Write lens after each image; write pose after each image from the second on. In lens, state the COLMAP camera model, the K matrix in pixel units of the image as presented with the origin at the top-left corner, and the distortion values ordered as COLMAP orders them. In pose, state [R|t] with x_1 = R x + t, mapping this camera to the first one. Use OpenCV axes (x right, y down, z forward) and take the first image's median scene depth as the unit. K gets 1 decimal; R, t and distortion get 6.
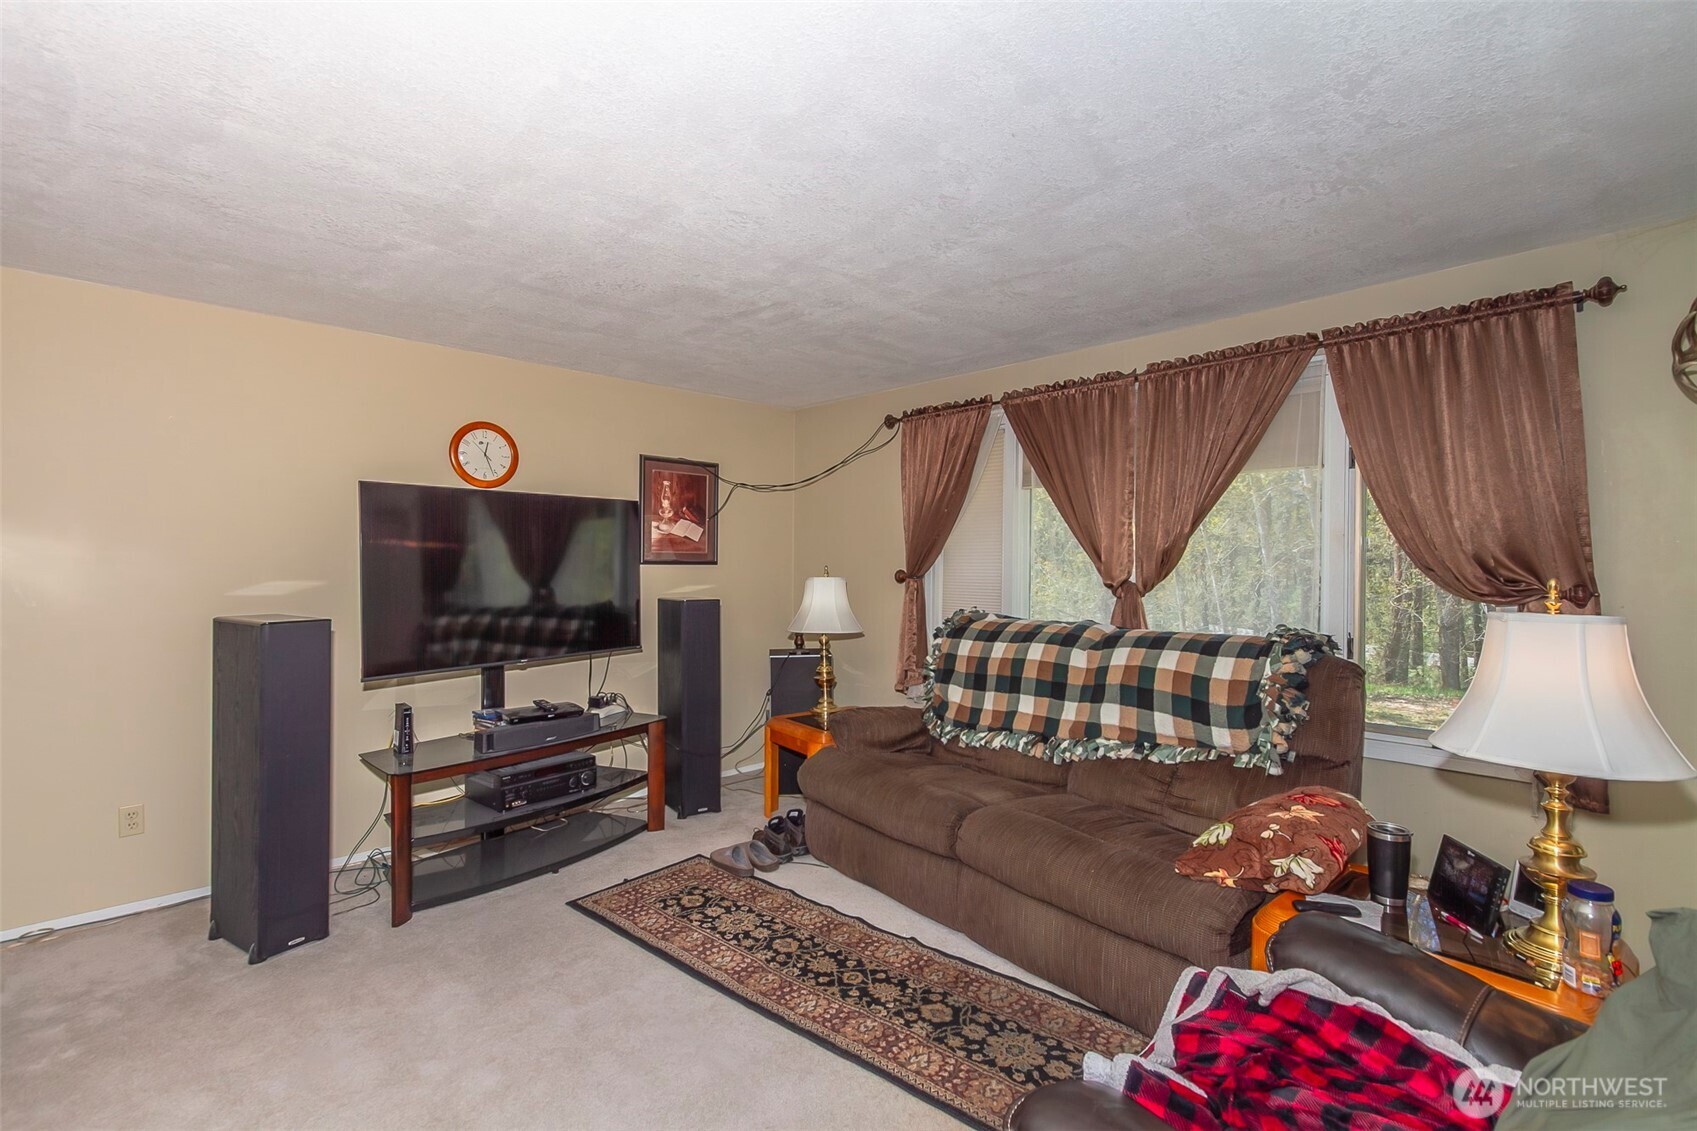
lens RADIAL K [[767.6, 0, 848.5], [0, 767.6, 565.5], [0, 0, 1]] dist [-0.000001, 0.000000]
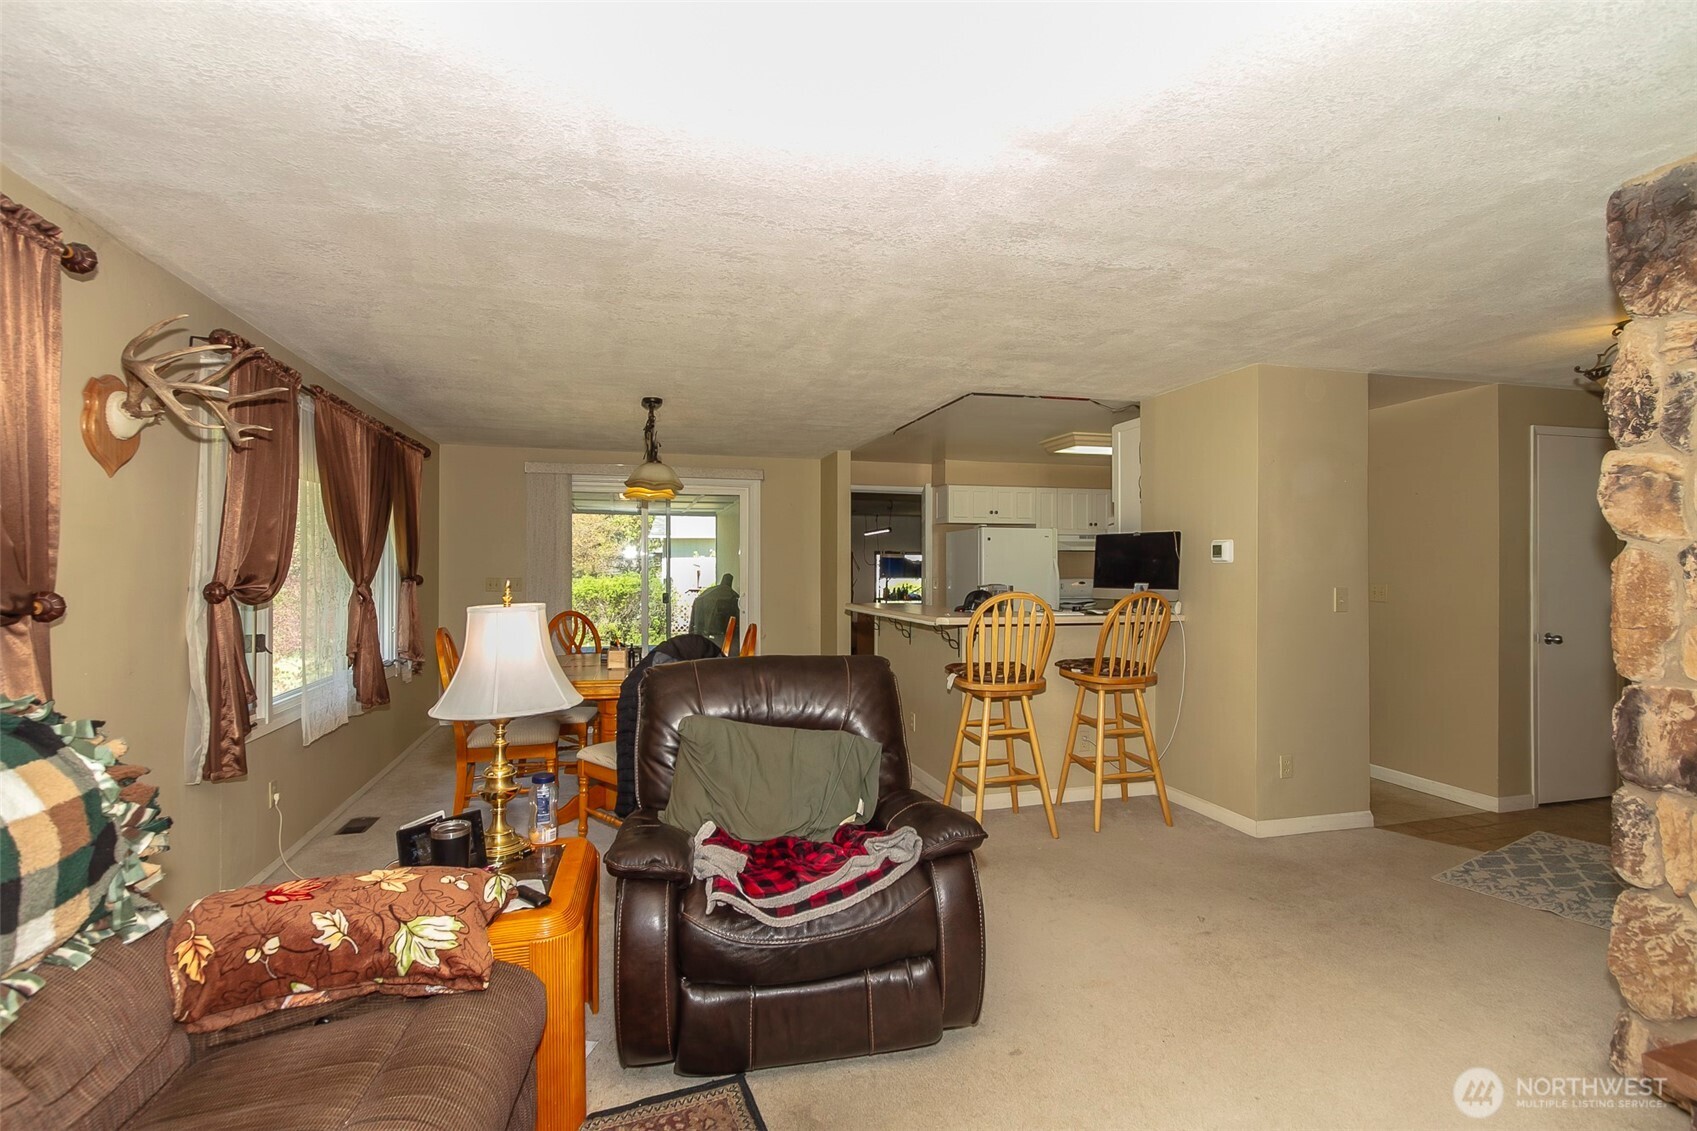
lens RADIAL K [[767.6, 0, 848.5], [0, 767.6, 565.5], [0, 0, 1]] dist [-0.000001, 0.000000]
pose [[-0.855579, -0.003217, 0.517662, -0.177834], [0.000714, 0.999972, 0.007394, -0.009826], [-0.517672, 0.006696, -0.855553, 1.040255]]
